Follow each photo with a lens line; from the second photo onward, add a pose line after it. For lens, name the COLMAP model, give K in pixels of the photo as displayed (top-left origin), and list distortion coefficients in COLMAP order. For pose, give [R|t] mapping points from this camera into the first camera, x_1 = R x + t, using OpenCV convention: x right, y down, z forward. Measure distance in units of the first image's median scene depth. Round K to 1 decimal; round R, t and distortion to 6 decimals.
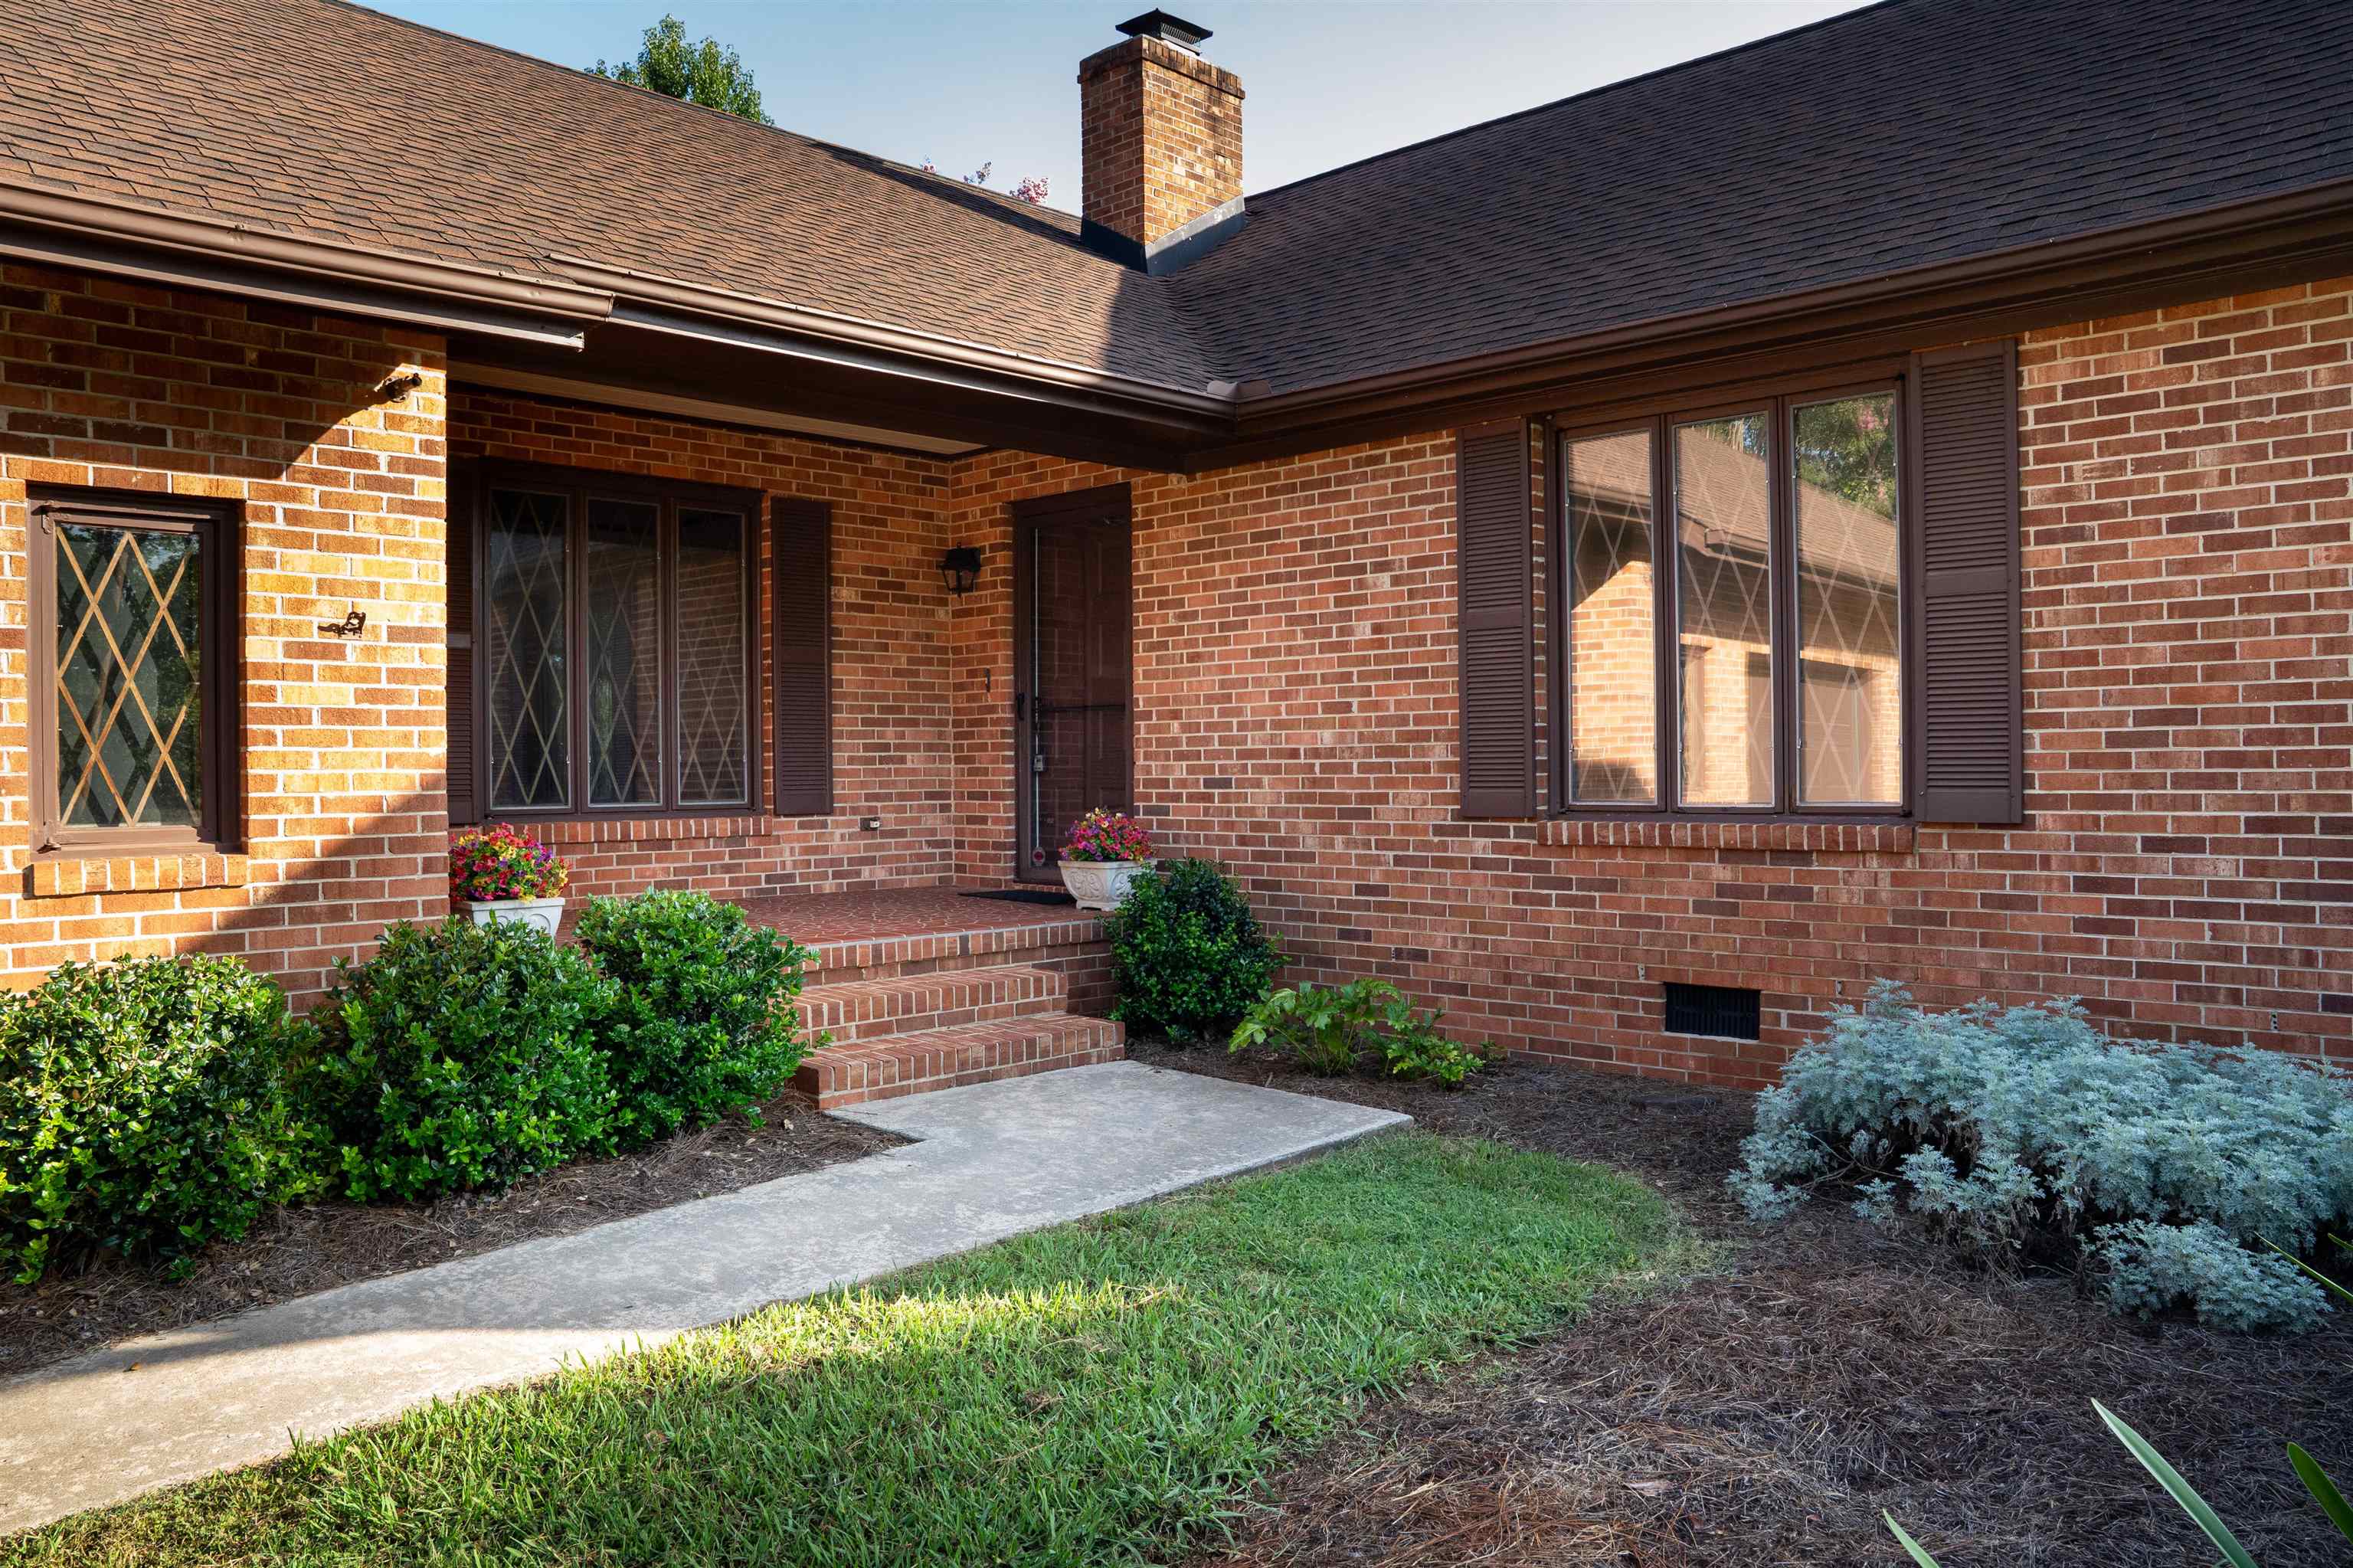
lens RADIAL K [[1628.0, 0, 1176.5], [0, 1628.0, 784.0], [0, 0, 1]] dist [-0.137000, 0.098611]
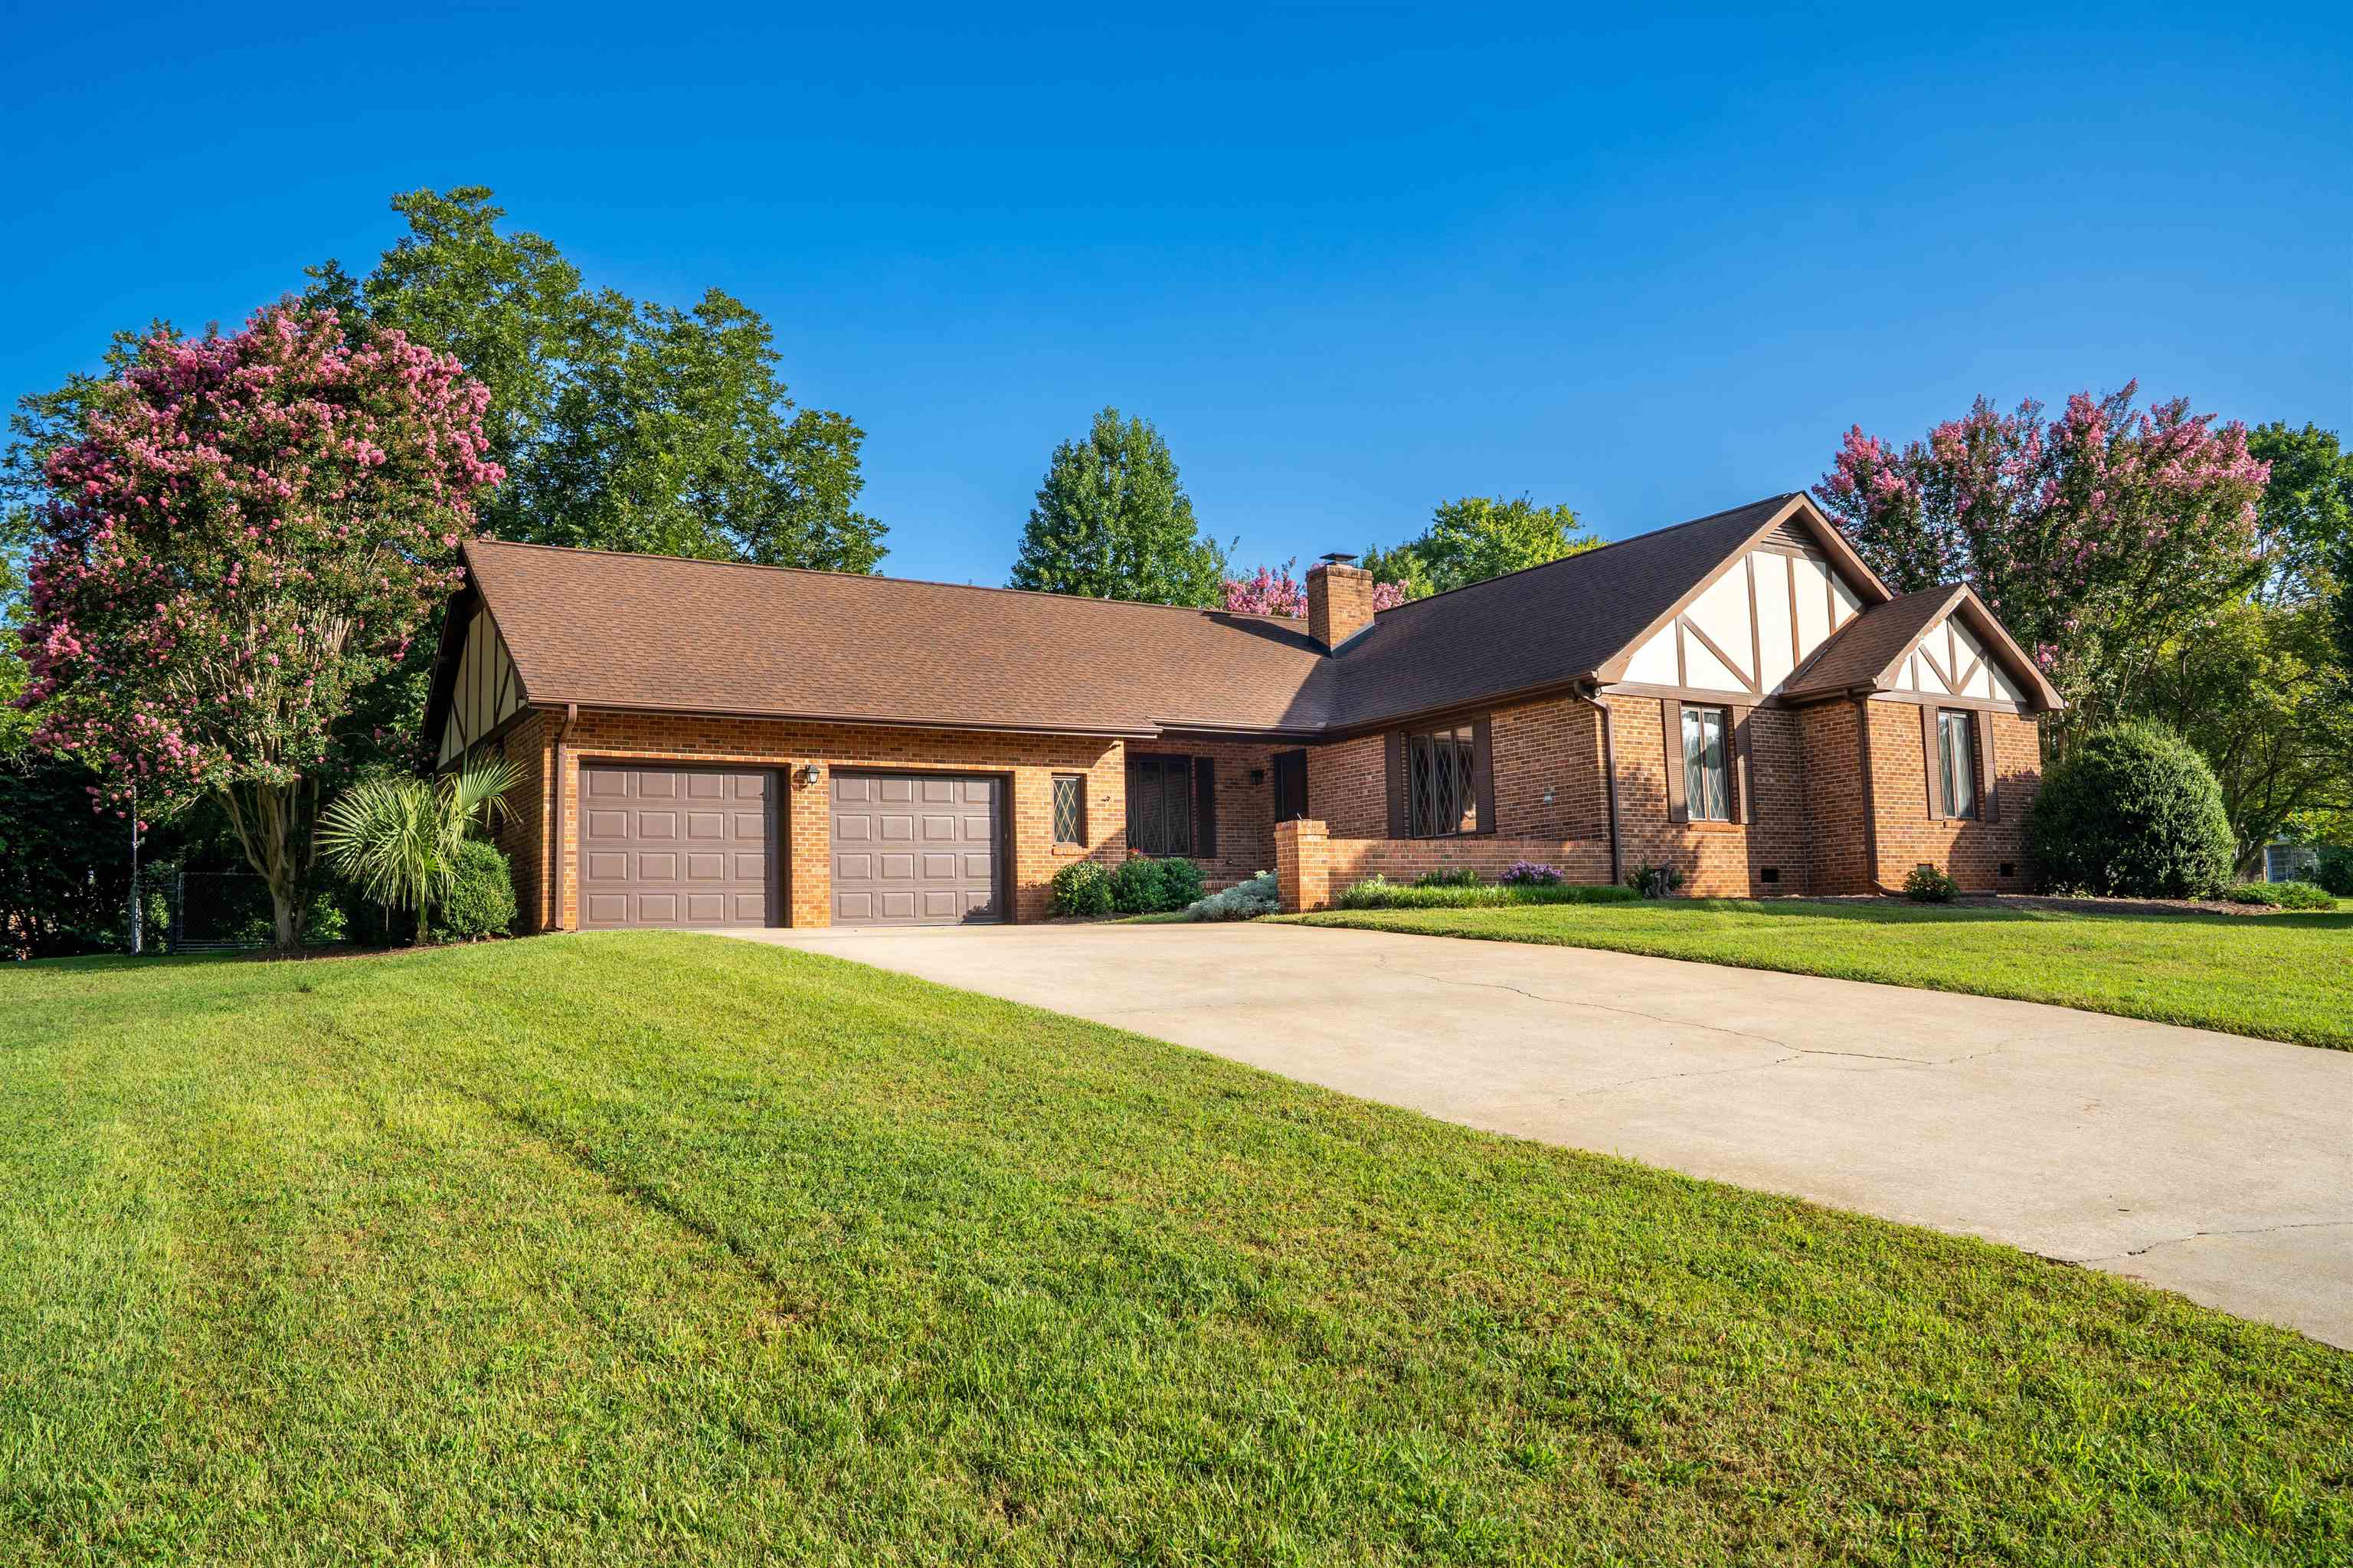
lens RADIAL K [[1628.0, 0, 1176.5], [0, 1628.0, 784.0], [0, 0, 1]] dist [-0.137000, 0.098611]
pose [[0.968934, -0.042029, -0.243723, 0.502439], [0.015598, 0.993877, -0.109381, 0.228258], [0.246828, 0.102181, 0.963657, -2.136533]]
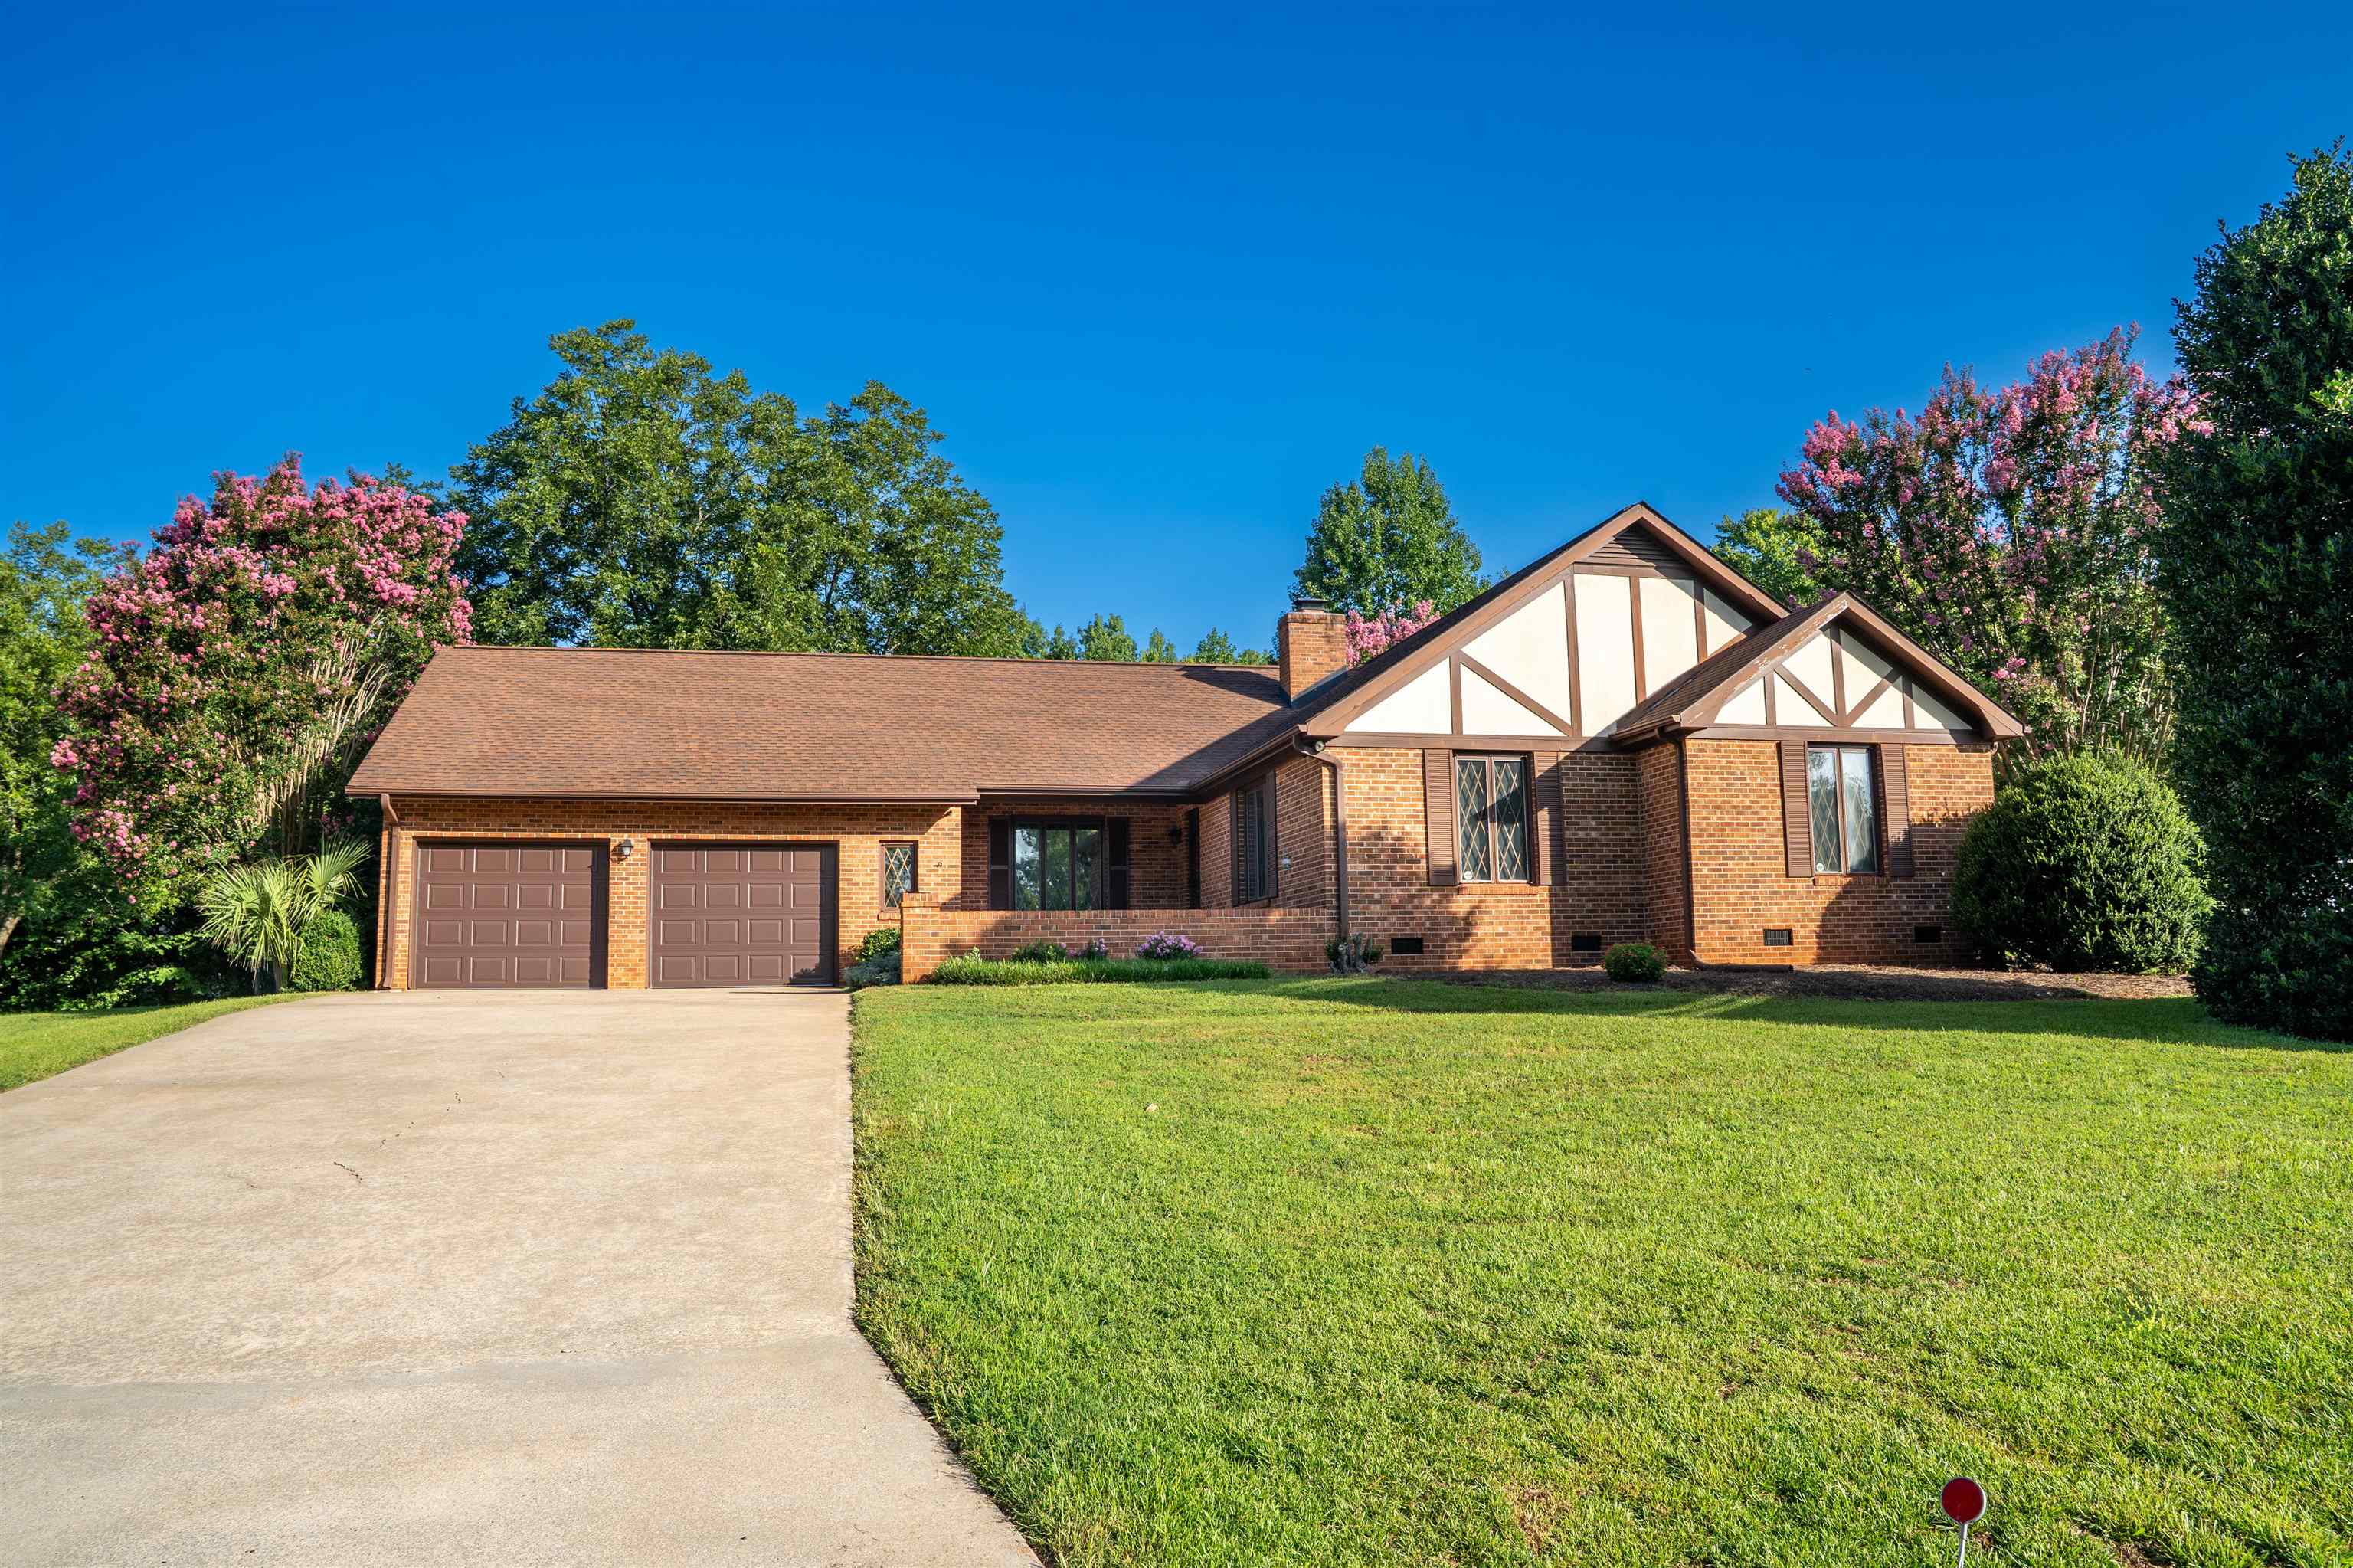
lens RADIAL K [[1628.0, 0, 1176.5], [0, 1628.0, 784.0], [0, 0, 1]] dist [-0.137000, 0.098611]
pose [[0.833156, -0.074733, -0.547965, 1.658441], [0.000735, 0.990976, -0.134035, 0.186861], [0.553037, 0.111269, 0.825693, -1.591486]]
